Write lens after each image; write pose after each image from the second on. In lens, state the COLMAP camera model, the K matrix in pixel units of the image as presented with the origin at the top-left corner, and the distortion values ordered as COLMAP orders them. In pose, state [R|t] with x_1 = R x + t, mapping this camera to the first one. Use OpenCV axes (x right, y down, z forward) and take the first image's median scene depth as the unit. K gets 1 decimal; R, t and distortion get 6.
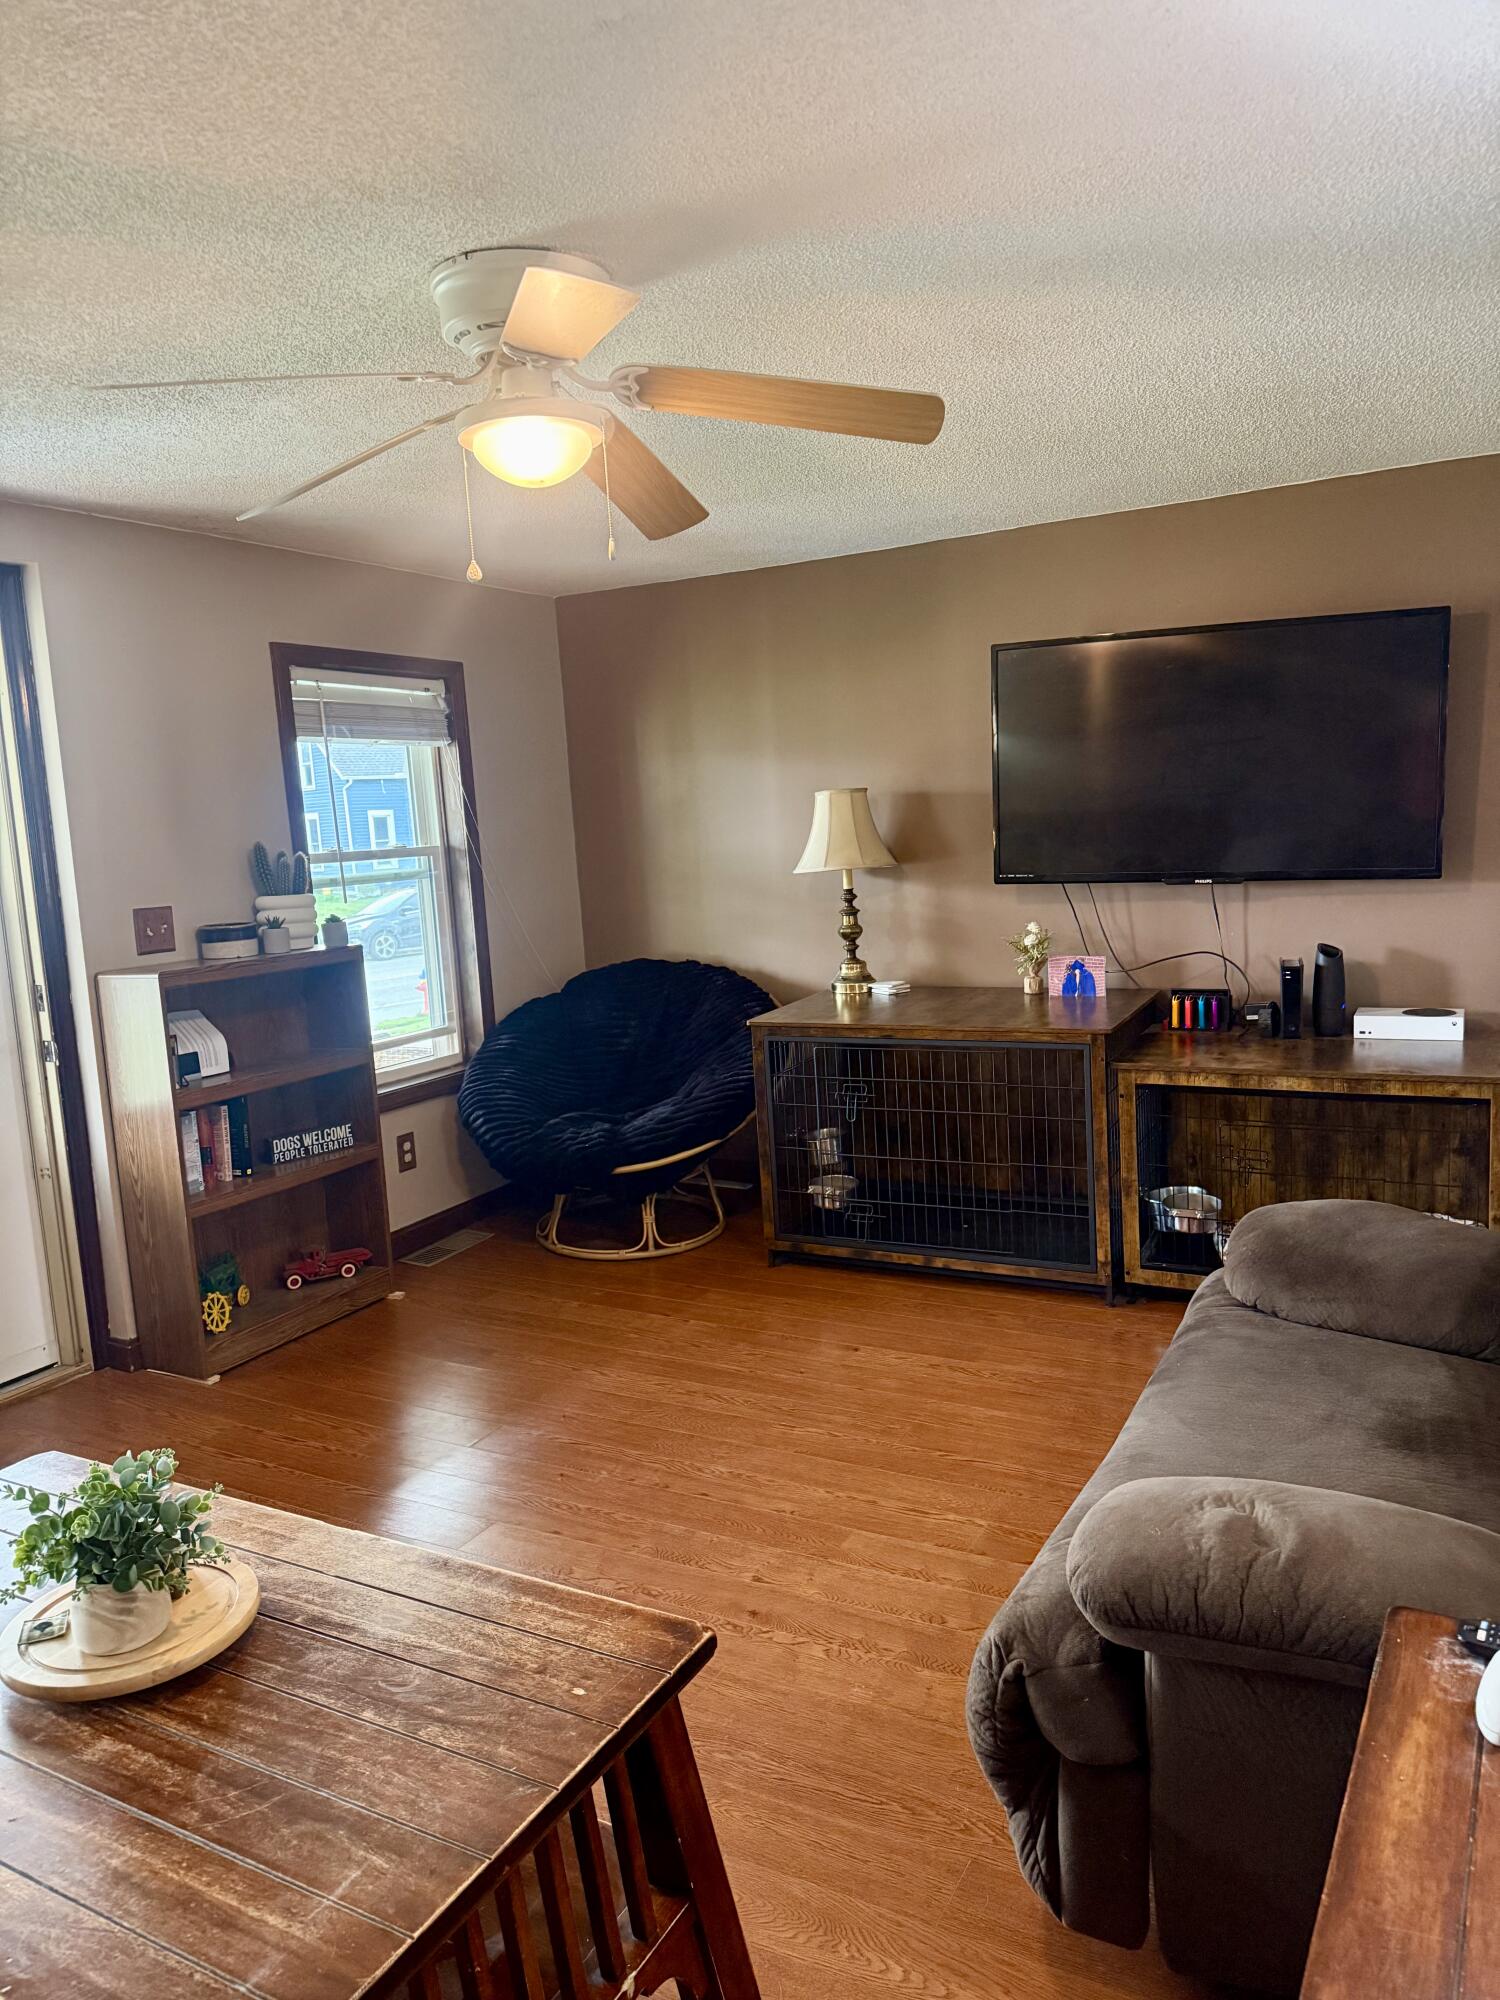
lens RADIAL K [[1431.0, 0, 750.0], [0, 1431.0, 1000.0], [0, 0, 1]] dist [0.091008, -0.001669]
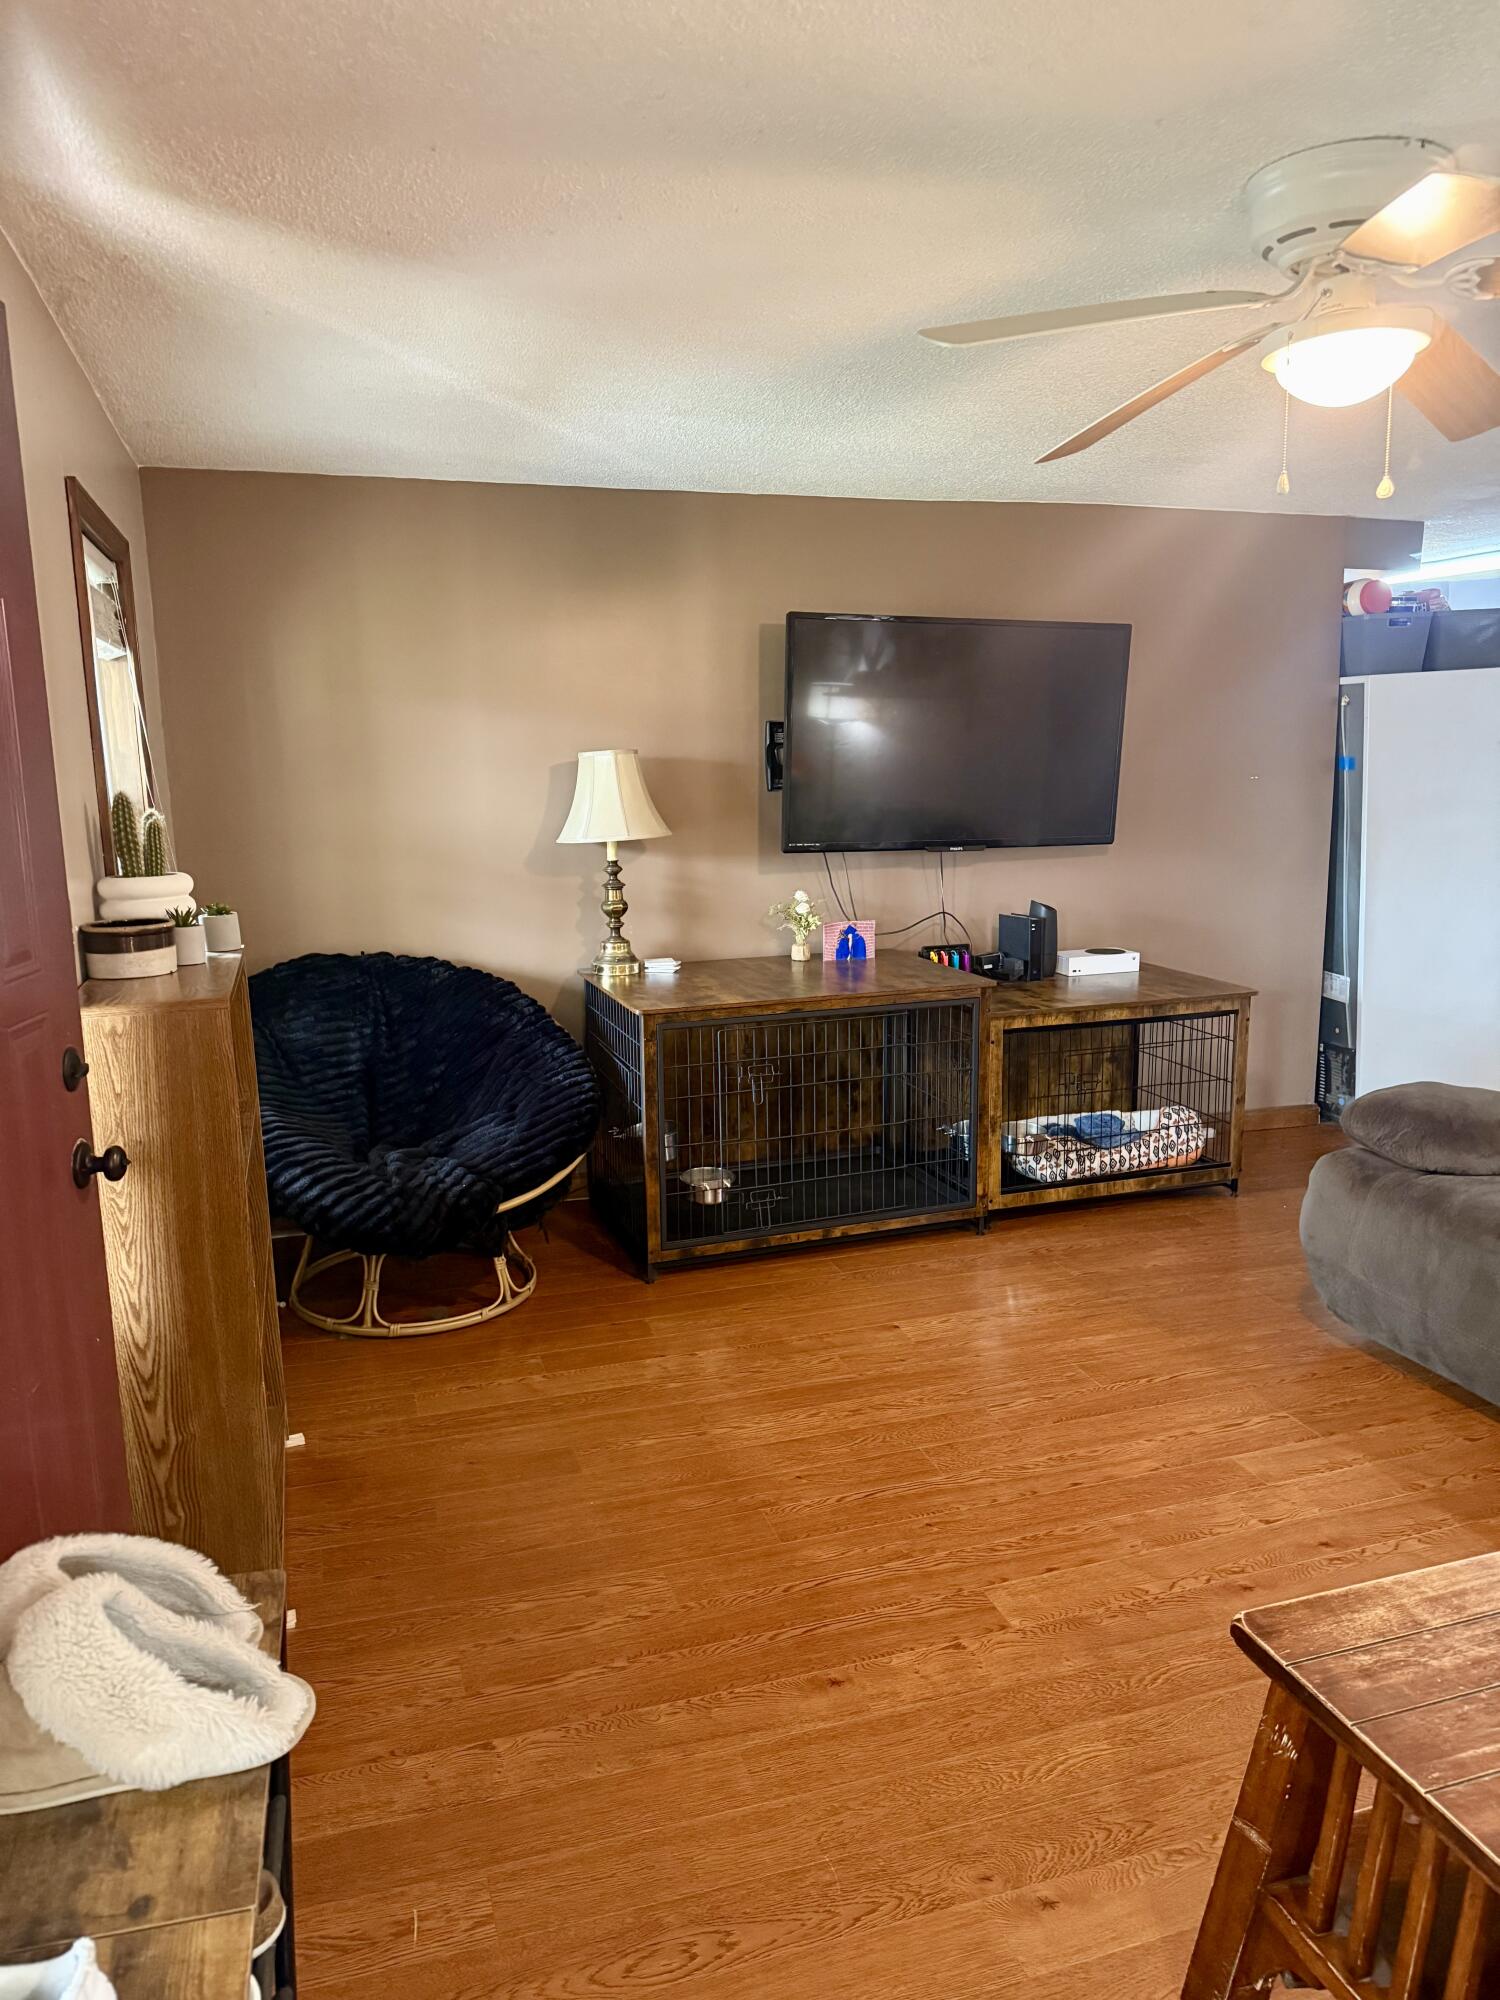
lens RADIAL K [[1431.0, 0, 750.0], [0, 1431.0, 1000.0], [0, 0, 1]] dist [0.091008, -0.001669]
pose [[0.673215, -0.083922, 0.734669, -0.617289], [0.074968, 0.996166, 0.045096, -0.026891], [-0.735637, 0.024717, 0.676925, 0.360457]]
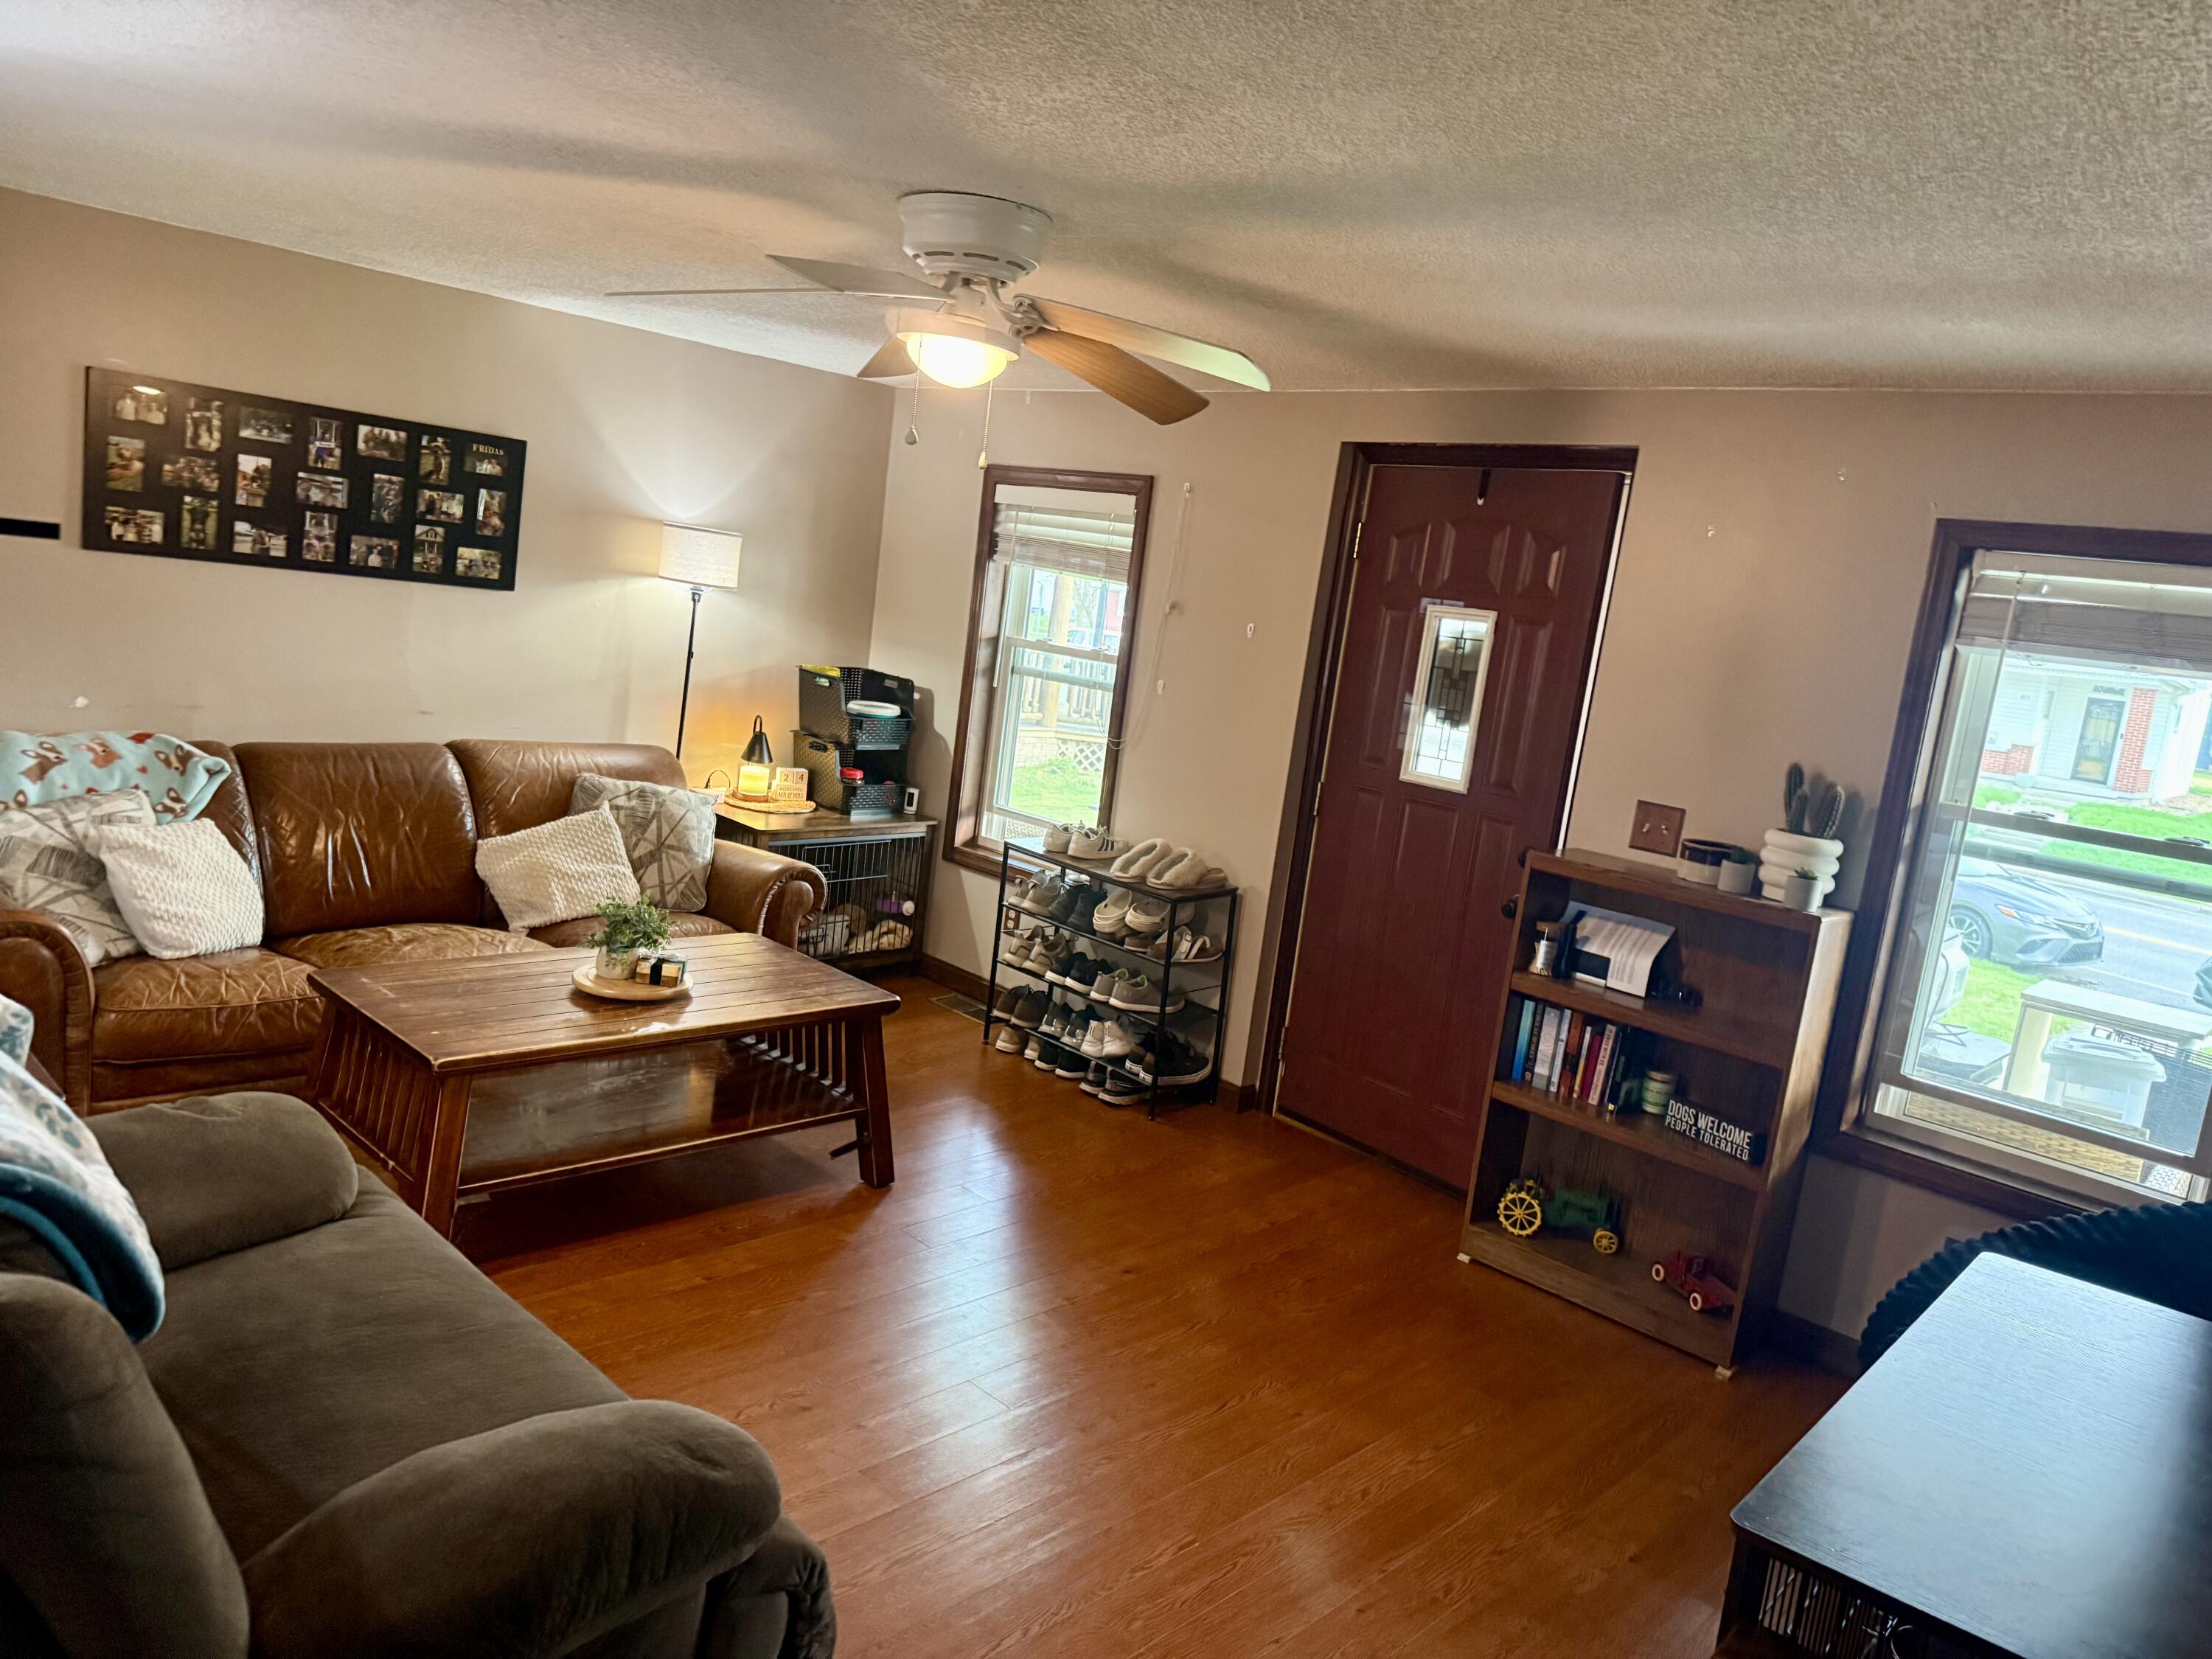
lens RADIAL K [[1582.7, 0, 1151.0], [0, 1582.7, 841.6], [0, 0, 1]] dist [0.091008, -0.001669]
pose [[-0.217207, 0.169825, -0.961239, 0.590640], [-0.266680, 0.936962, 0.225797, -0.168579], [0.938990, 0.305388, -0.158226, 0.794312]]
